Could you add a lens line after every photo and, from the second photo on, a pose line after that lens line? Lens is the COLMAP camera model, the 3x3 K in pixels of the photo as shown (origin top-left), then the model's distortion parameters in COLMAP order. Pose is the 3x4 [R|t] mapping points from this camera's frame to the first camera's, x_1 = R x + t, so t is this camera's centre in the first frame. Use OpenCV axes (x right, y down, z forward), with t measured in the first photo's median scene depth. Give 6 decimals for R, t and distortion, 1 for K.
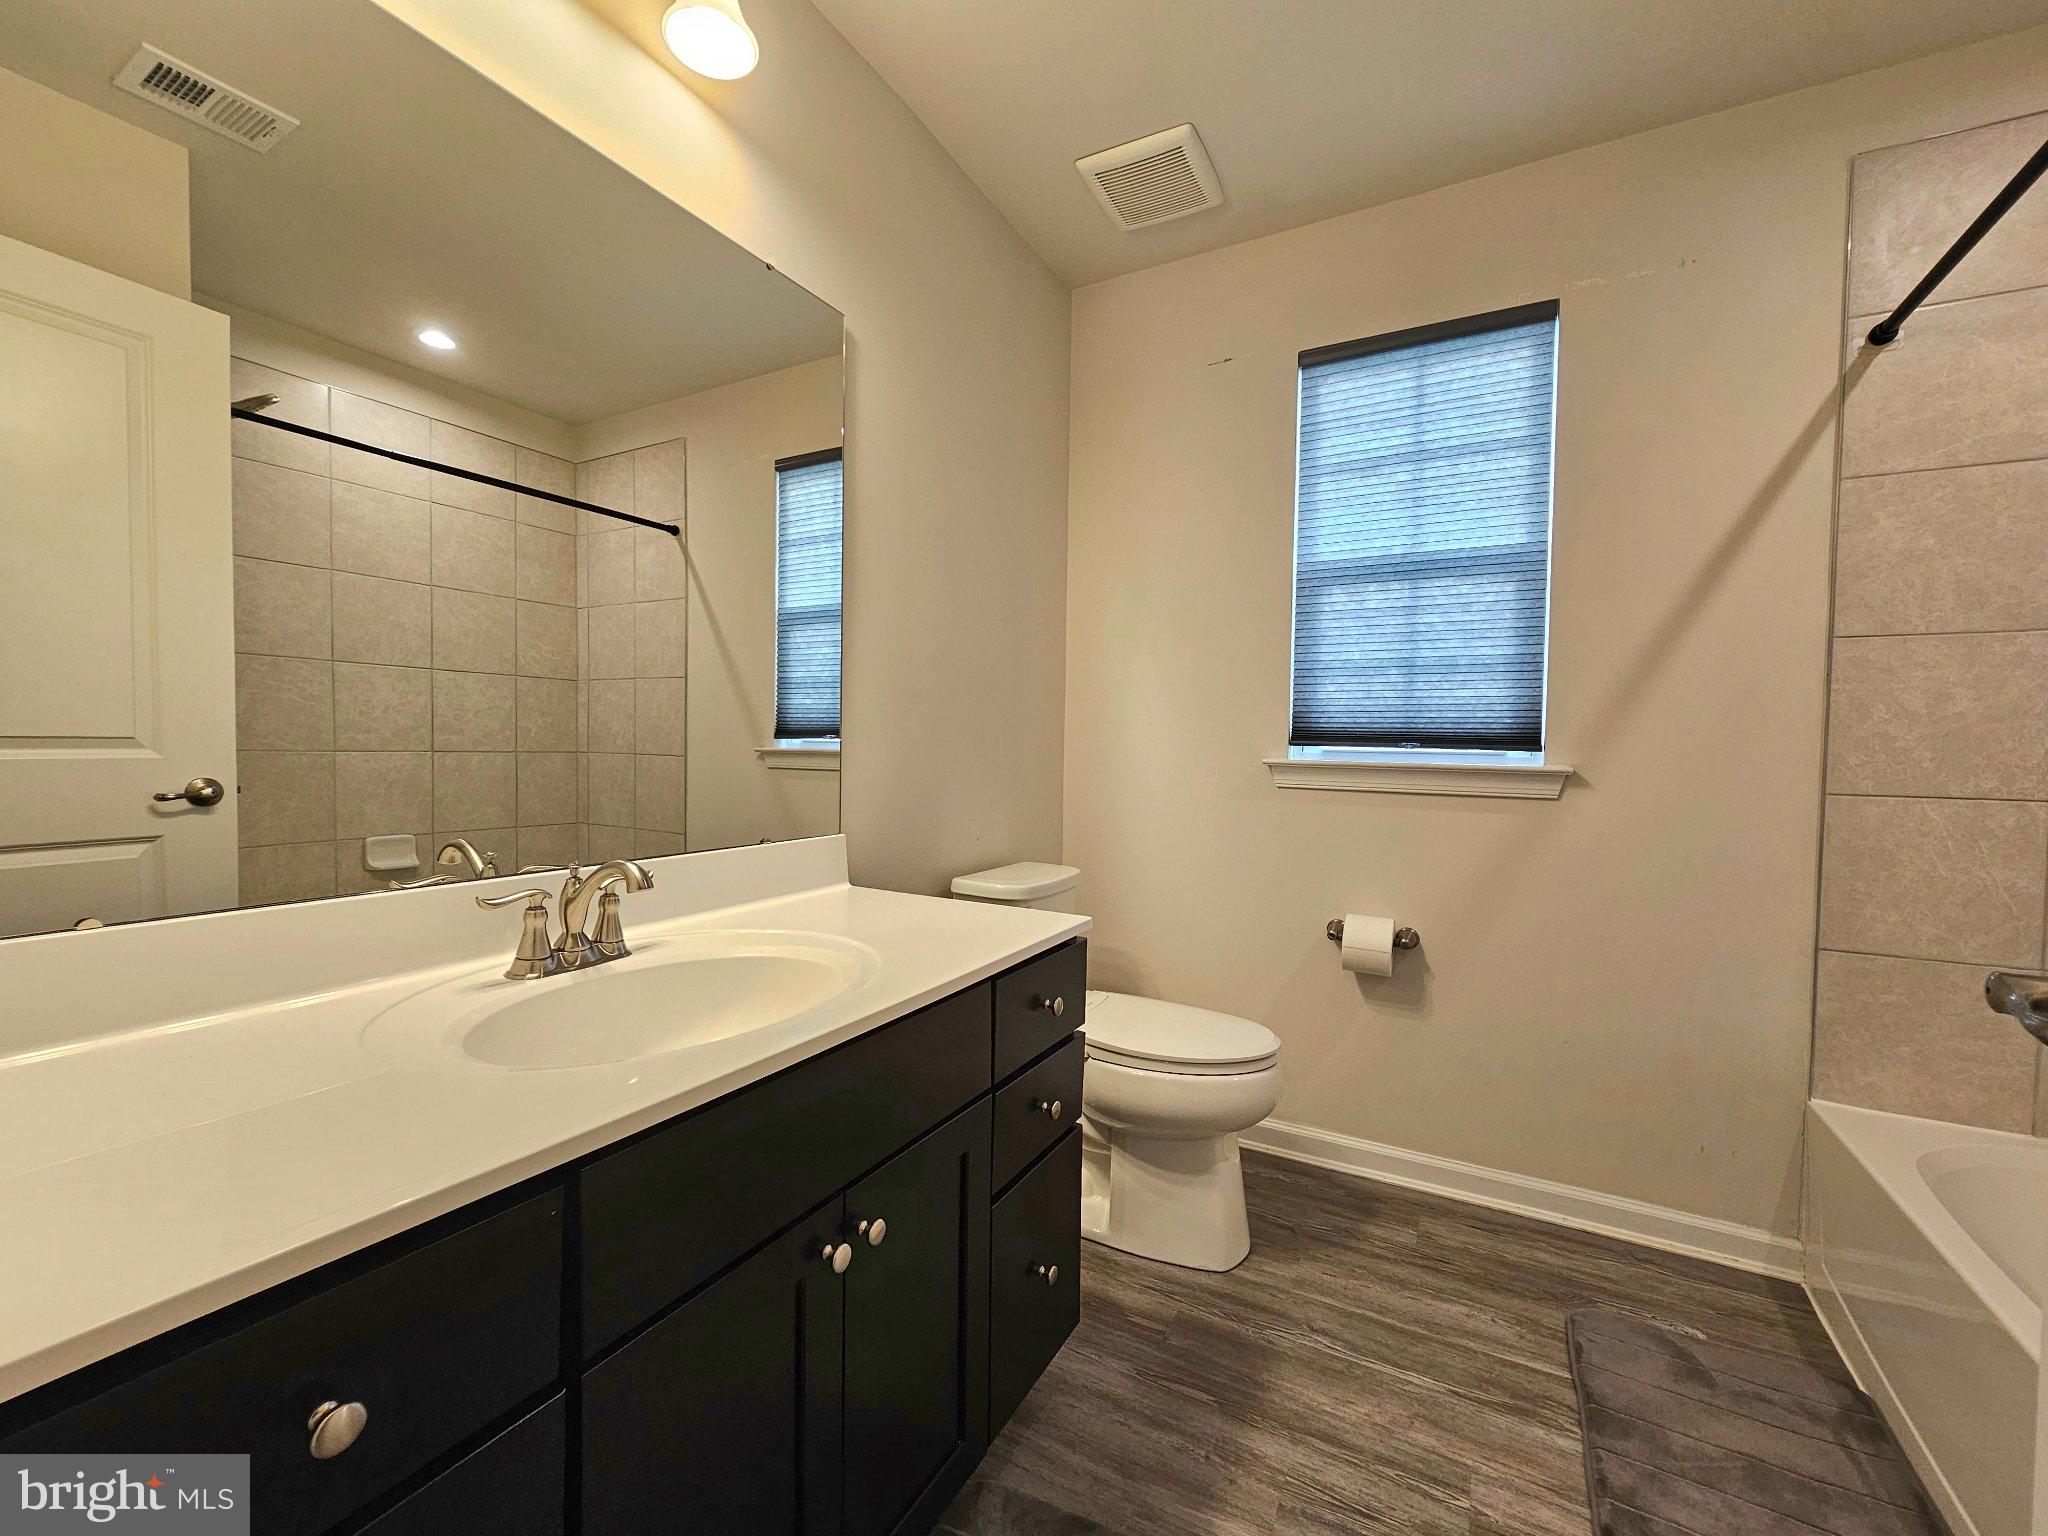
lens RADIAL K [[837.6, 0, 1025.4], [0, 837.6, 772.8], [0, 0, 1]] dist [-0.001256, 0.000047]
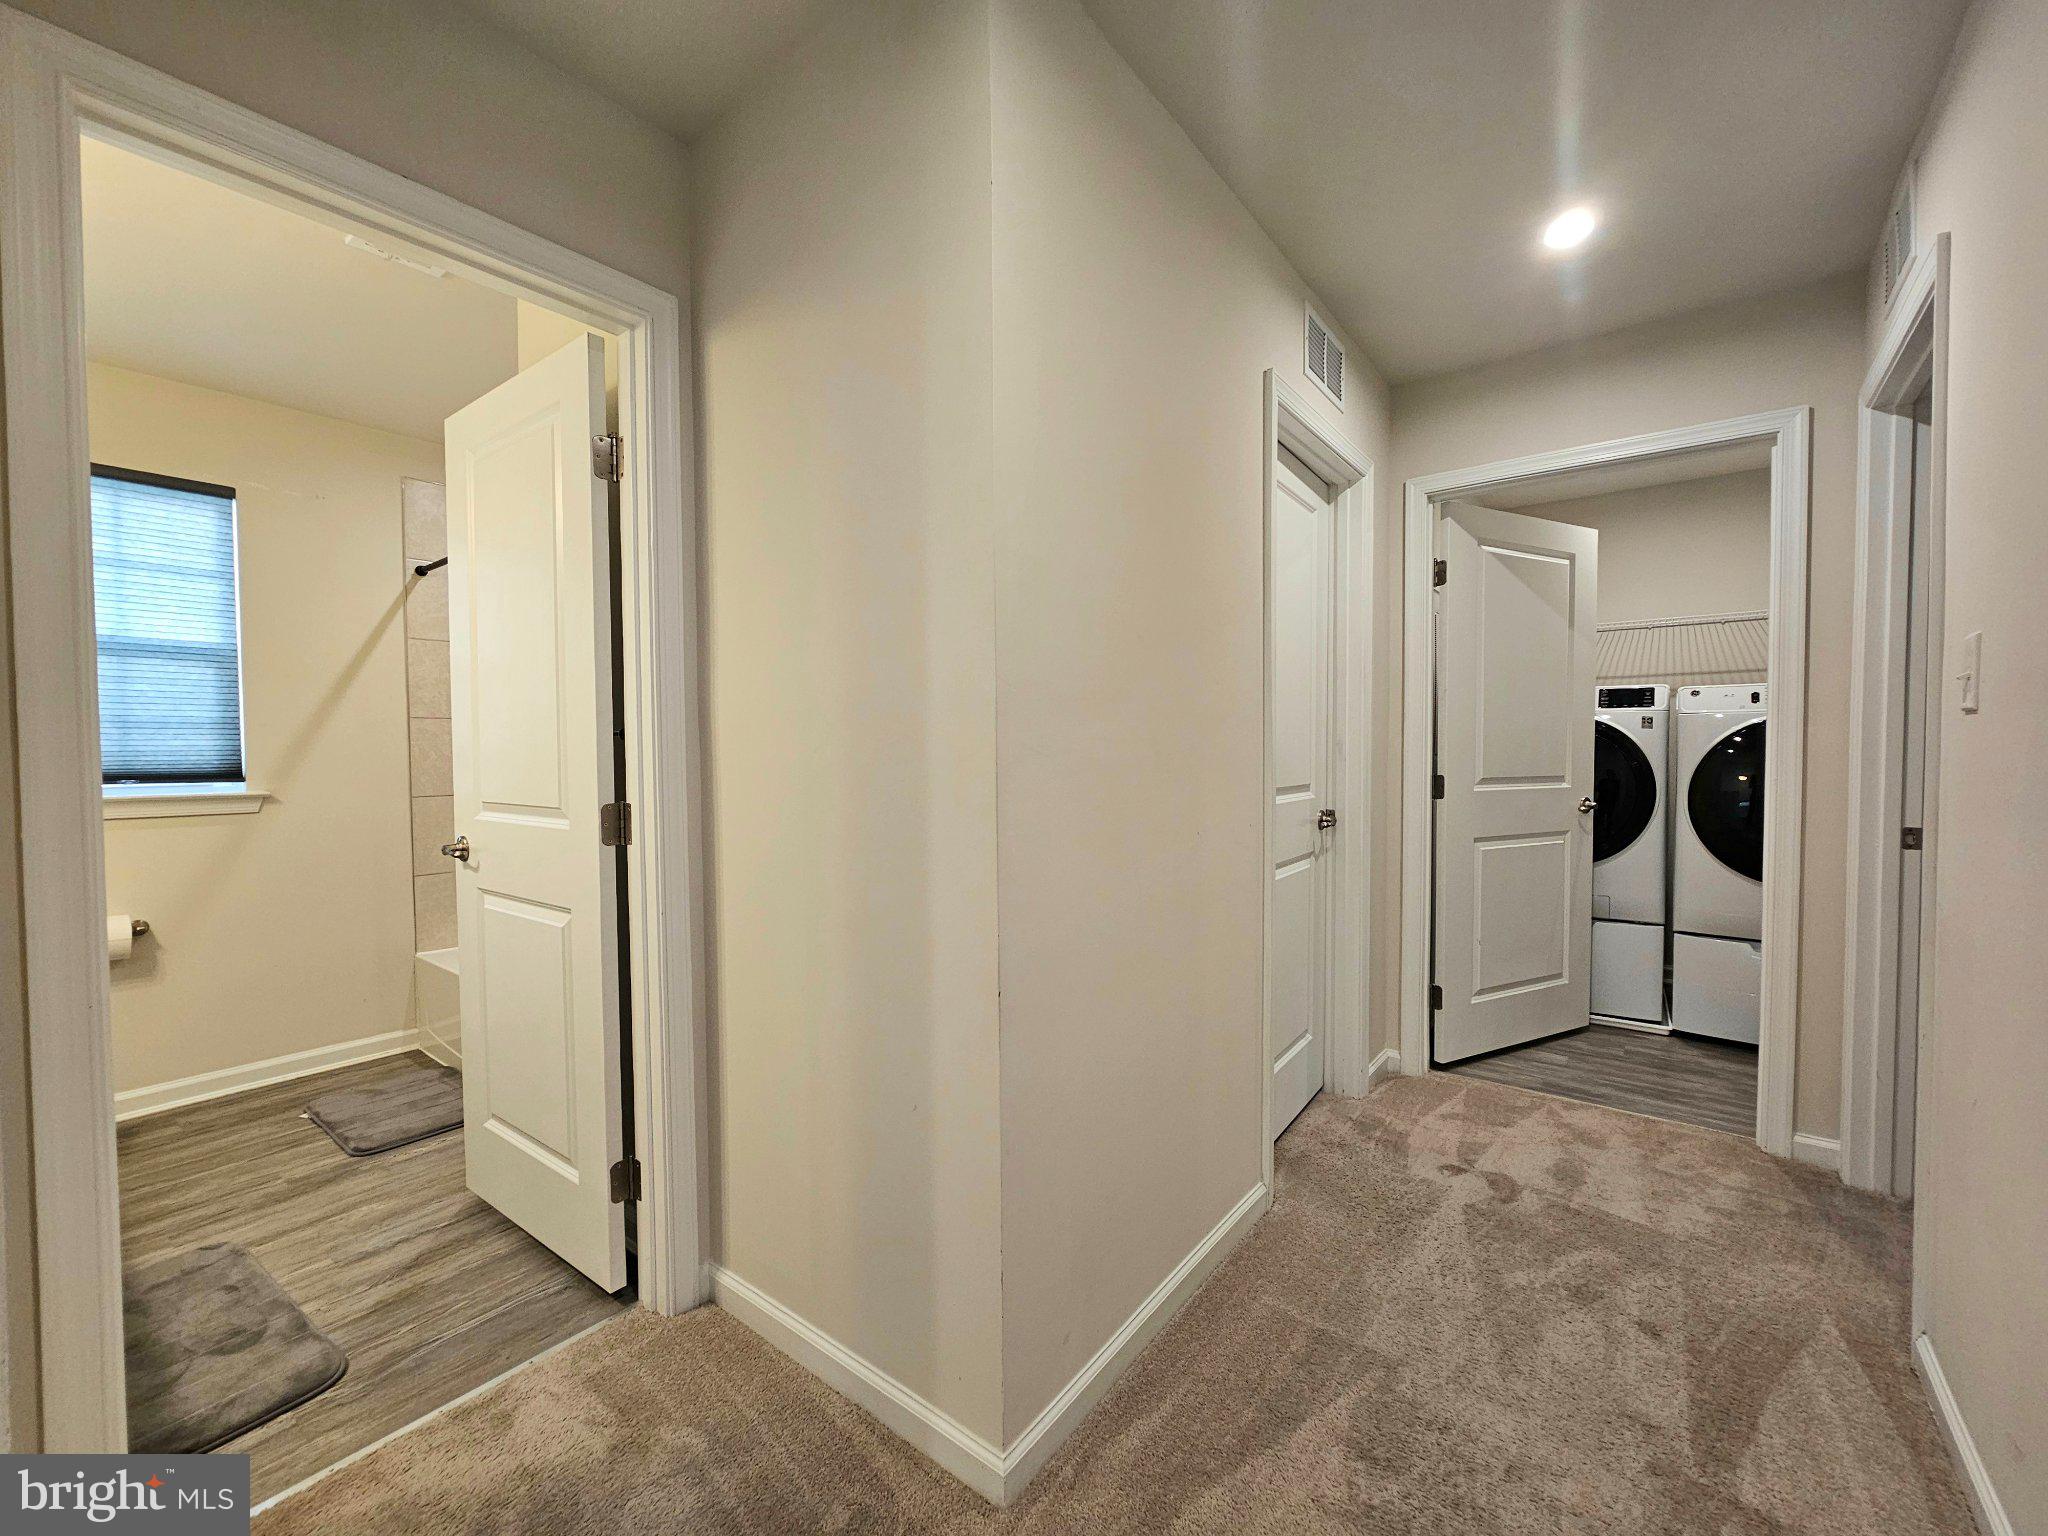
lens RADIAL K [[842.6, 0, 1030.6], [0, 842.6, 770.5], [0, 0, 1]] dist [-0.002275, 0.001201]
pose [[0.149420, -0.041943, 0.987884, -0.684036], [0.045412, 0.998337, 0.035518, -0.036148], [-0.987730, 0.039555, 0.151076, -0.647262]]
